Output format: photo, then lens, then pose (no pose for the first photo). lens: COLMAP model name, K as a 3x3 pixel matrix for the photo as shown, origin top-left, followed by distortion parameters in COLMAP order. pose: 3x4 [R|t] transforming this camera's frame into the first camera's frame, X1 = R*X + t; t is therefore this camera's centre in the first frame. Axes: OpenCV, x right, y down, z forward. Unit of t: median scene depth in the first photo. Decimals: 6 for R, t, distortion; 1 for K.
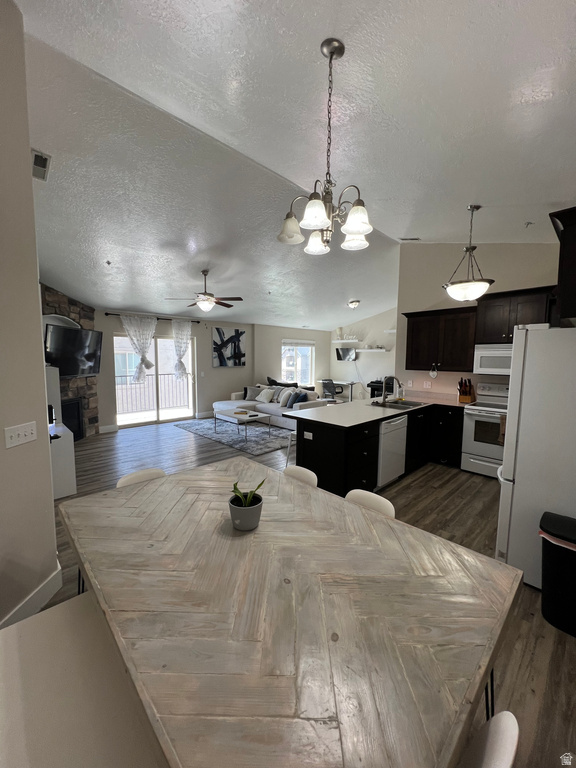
lens RADIAL K [[308.2, 0, 285.9], [0, 308.2, 384.6], [0, 0, 1]] dist [0.001887, -0.000021]
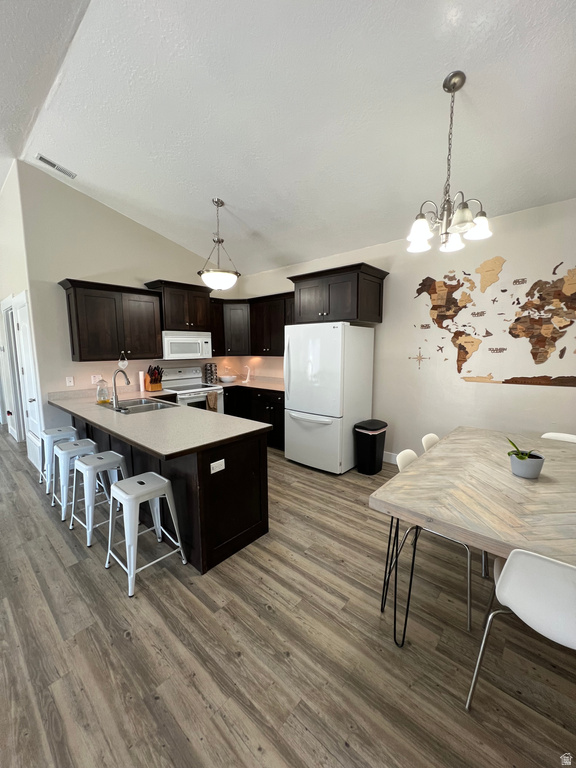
lens RADIAL K [[308.2, 0, 288.2], [0, 308.2, 385.3], [0, 0, 1]] dist [0.001887, -0.000021]
pose [[-0.087033, -0.132632, 0.987337, -0.420909], [0.095299, 0.985444, 0.140778, -0.056715], [-0.991637, 0.106345, -0.073126, 0.687816]]
